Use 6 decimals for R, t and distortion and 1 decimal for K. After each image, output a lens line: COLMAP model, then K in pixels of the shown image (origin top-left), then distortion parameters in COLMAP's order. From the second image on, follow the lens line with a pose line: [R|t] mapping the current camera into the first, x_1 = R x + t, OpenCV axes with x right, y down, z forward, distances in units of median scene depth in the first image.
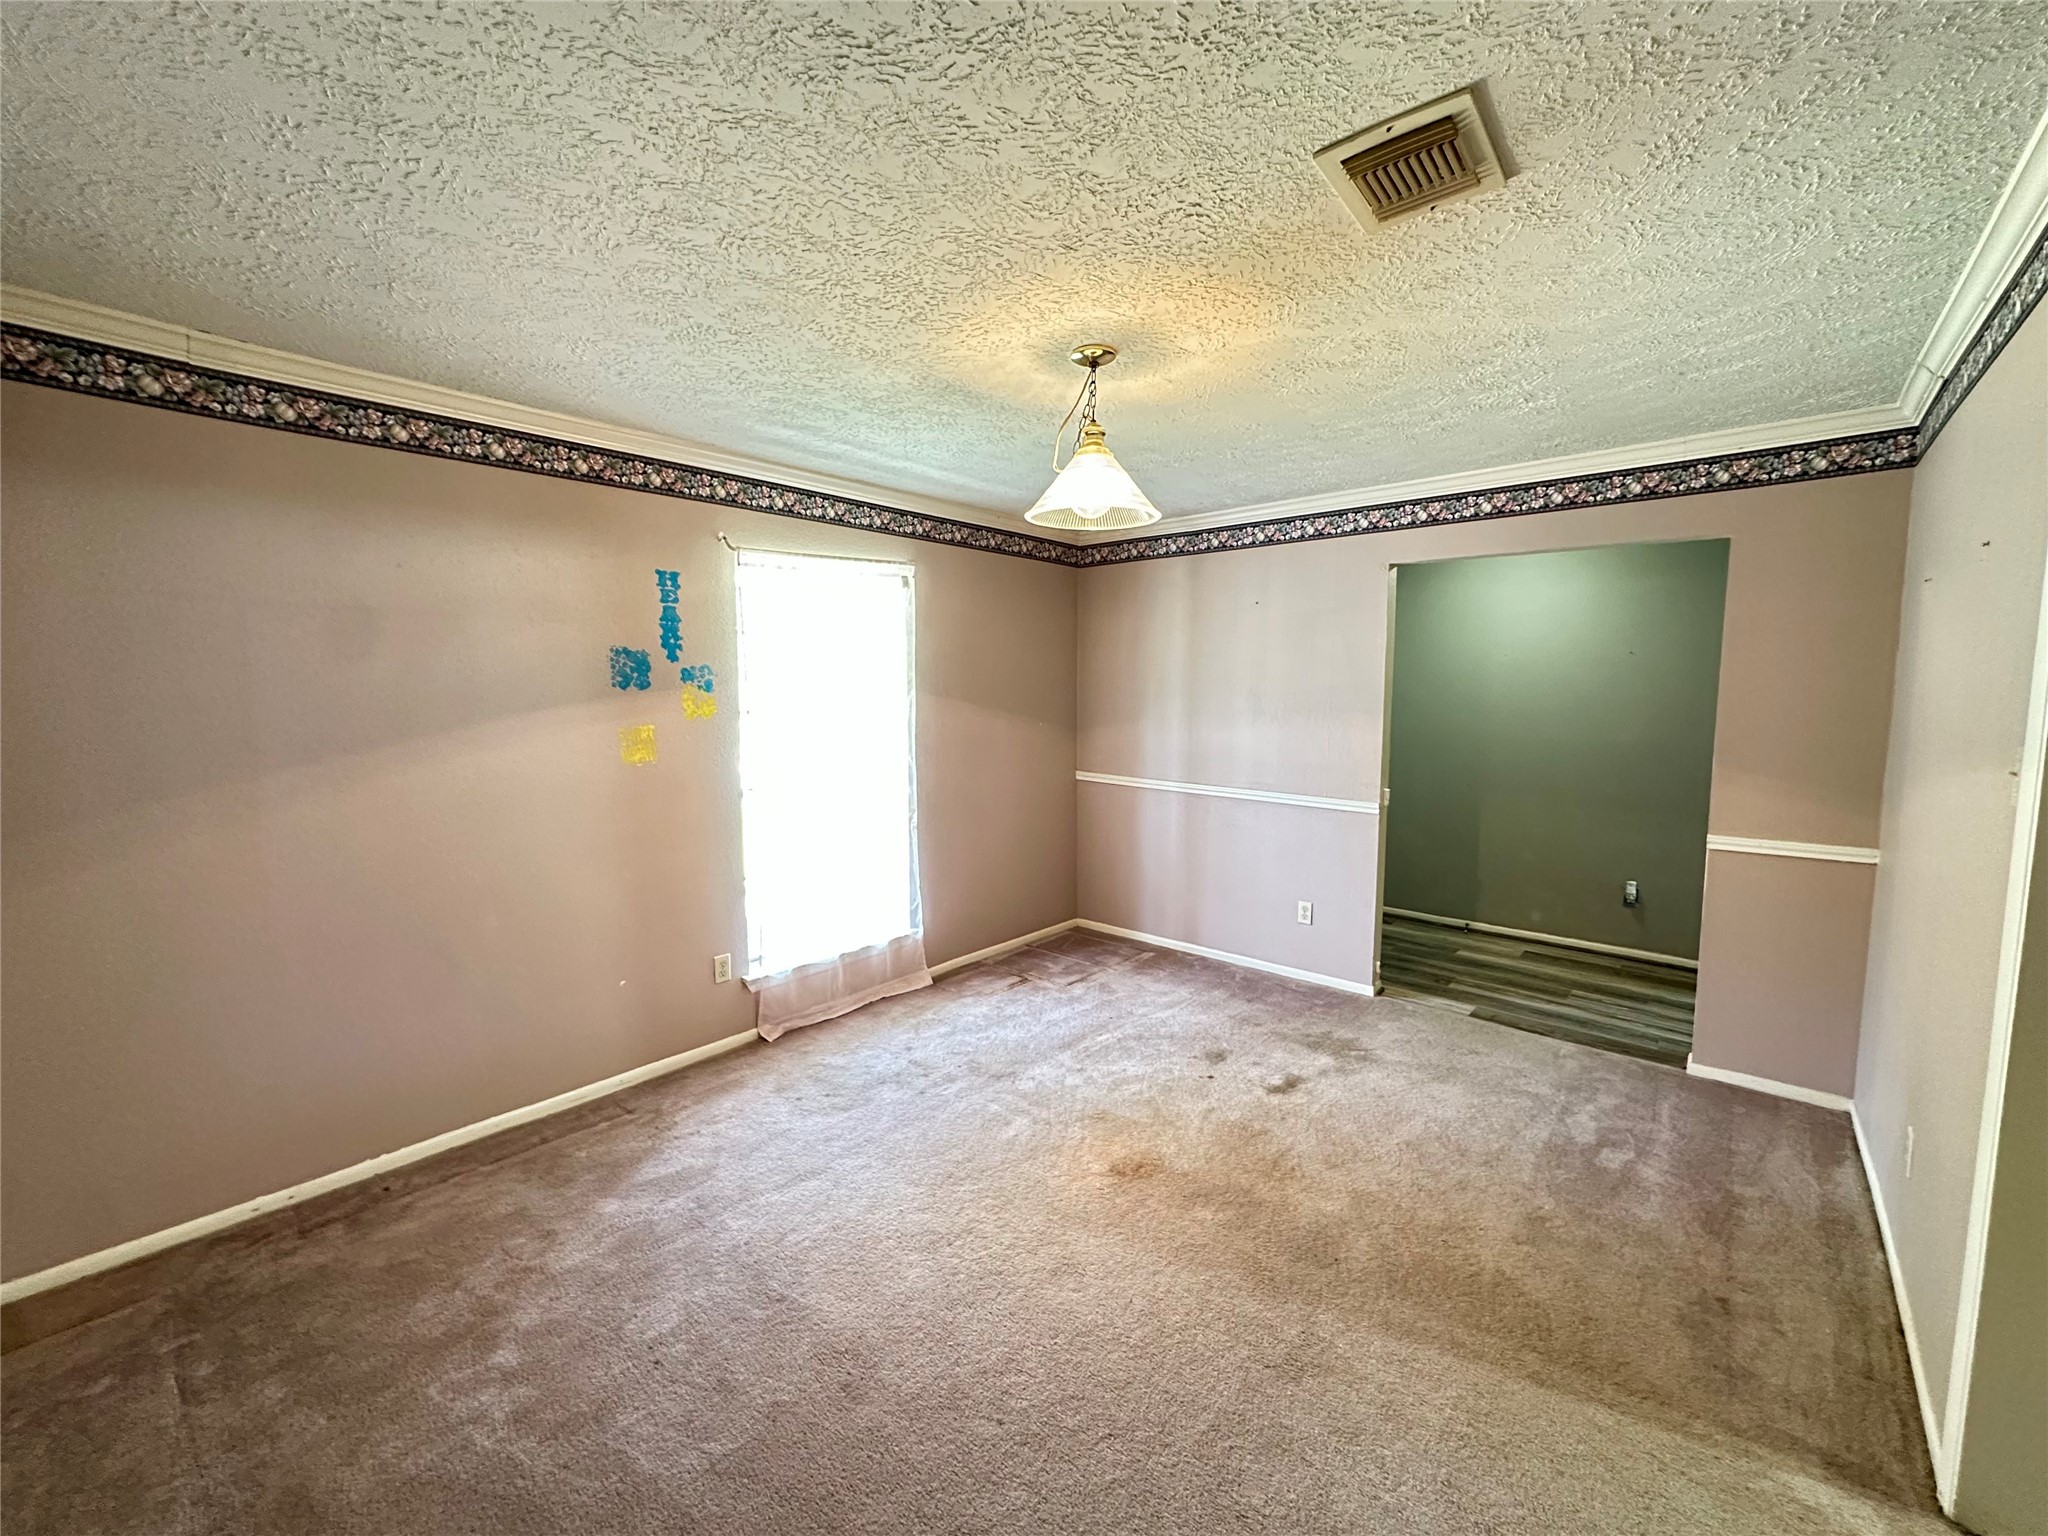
lens RADIAL K [[819.3, 0, 1026.2], [0, 819.3, 765.0], [0, 0, 1]] dist [-0.001553, -0.000193]
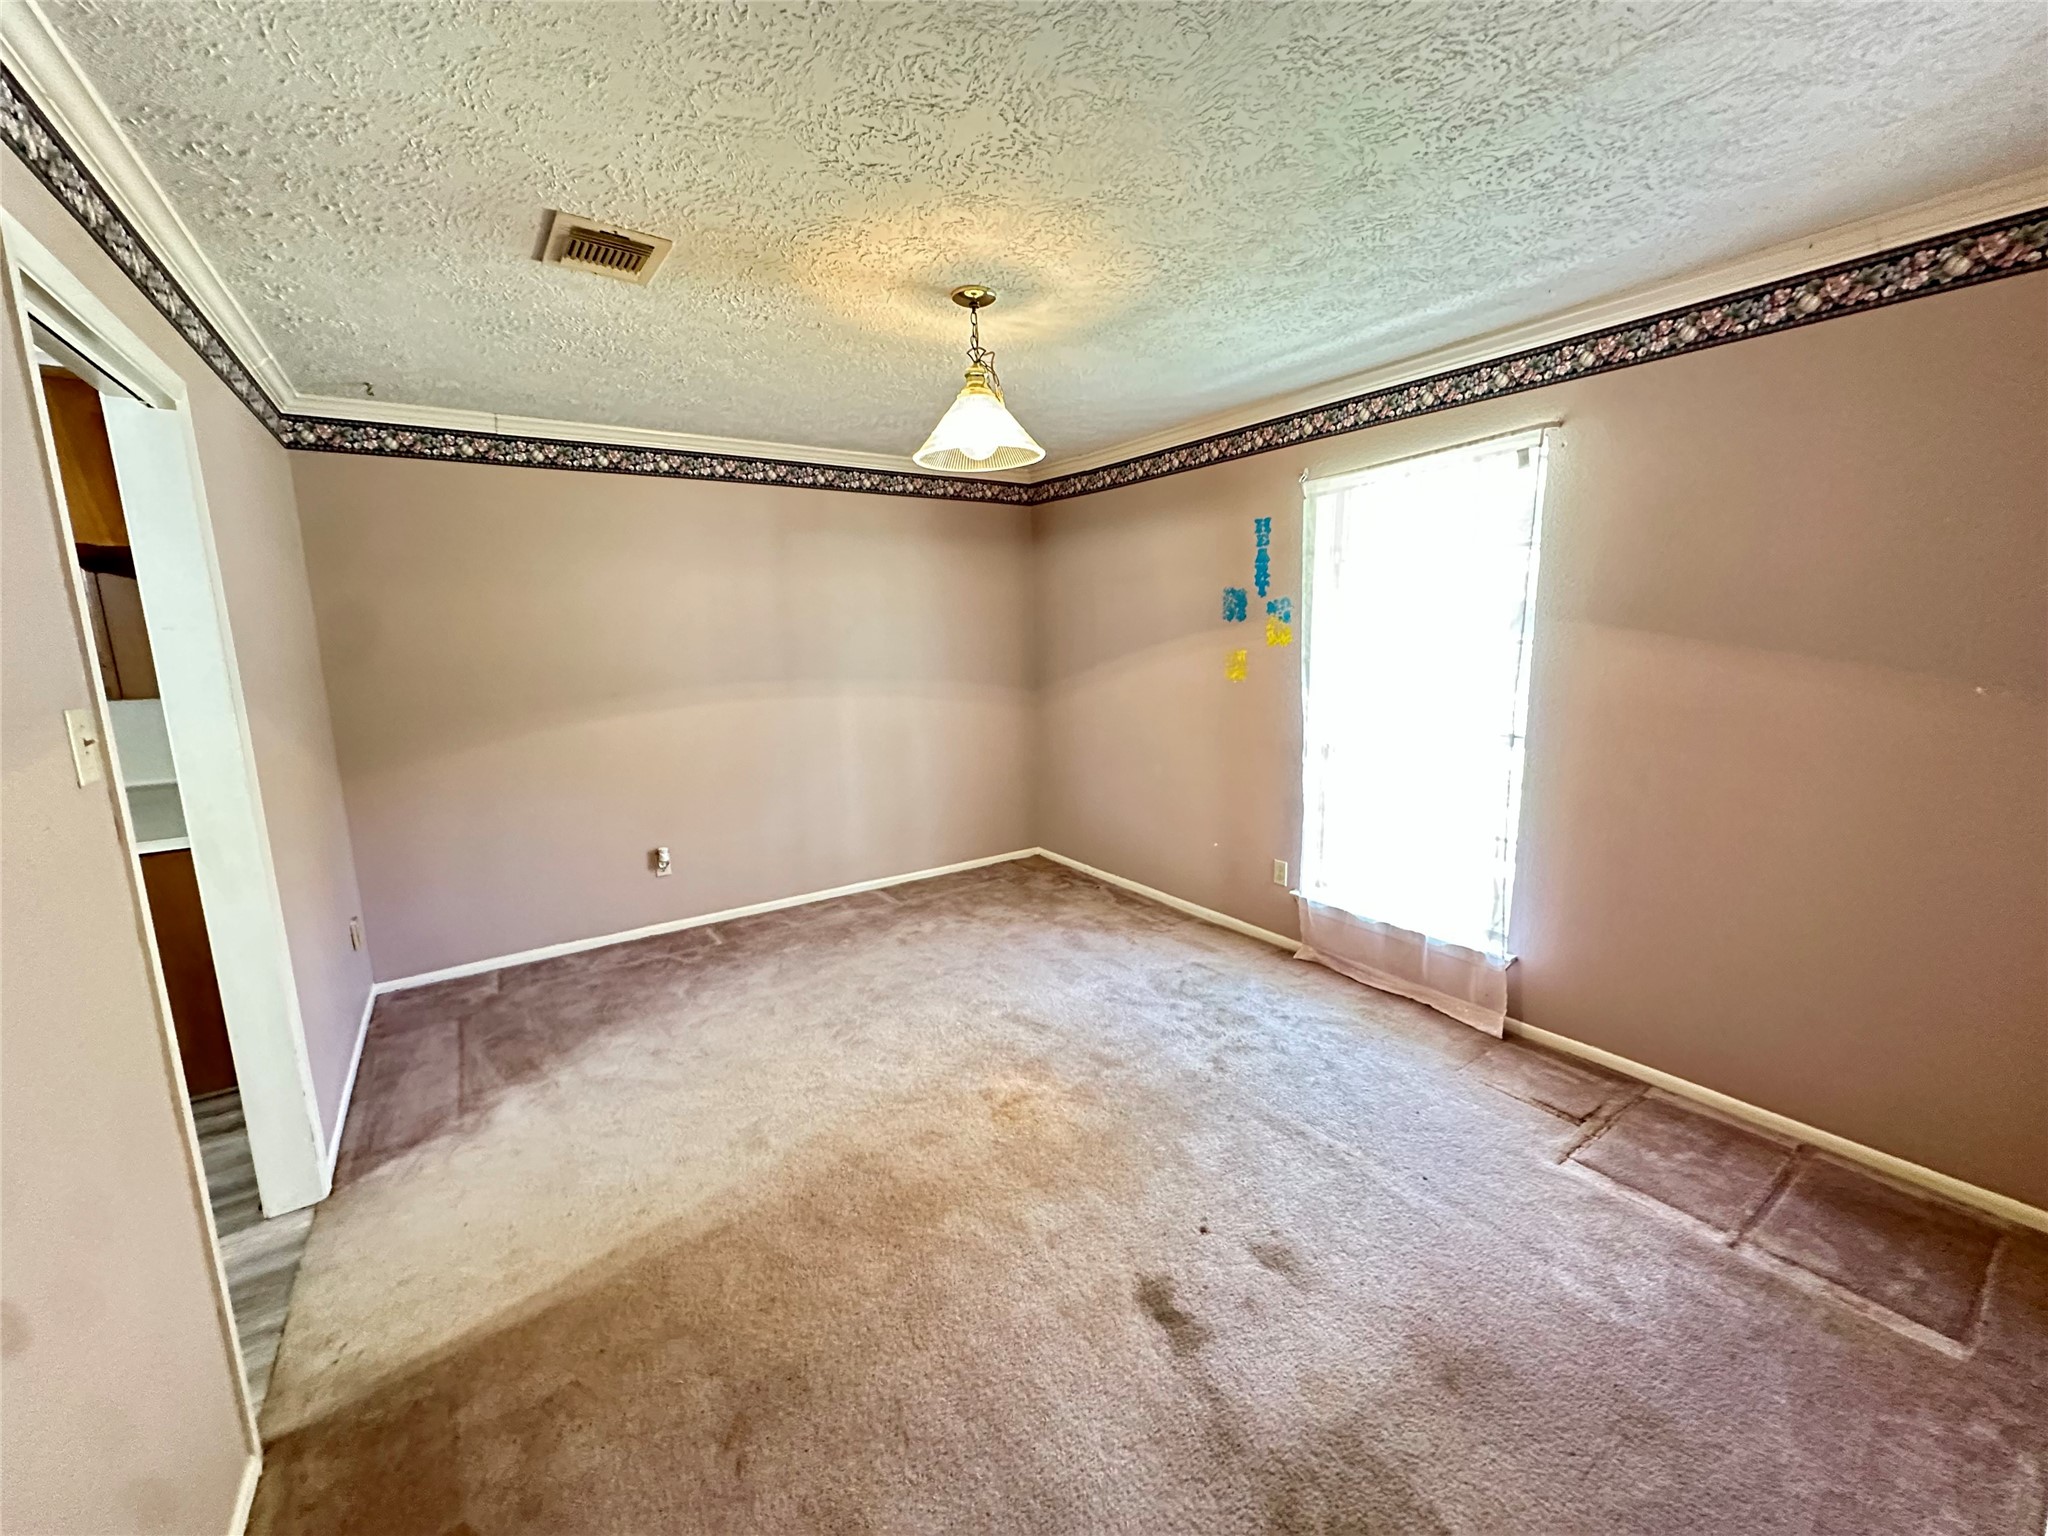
lens RADIAL K [[819.3, 0, 1026.2], [0, 819.3, 765.0], [0, 0, 1]] dist [-0.001553, -0.000193]
pose [[-0.246684, 0.164546, -0.955024, 0.808085], [-0.072151, 0.979626, 0.187422, -0.084951], [0.966406, 0.115140, -0.229786, 0.965458]]
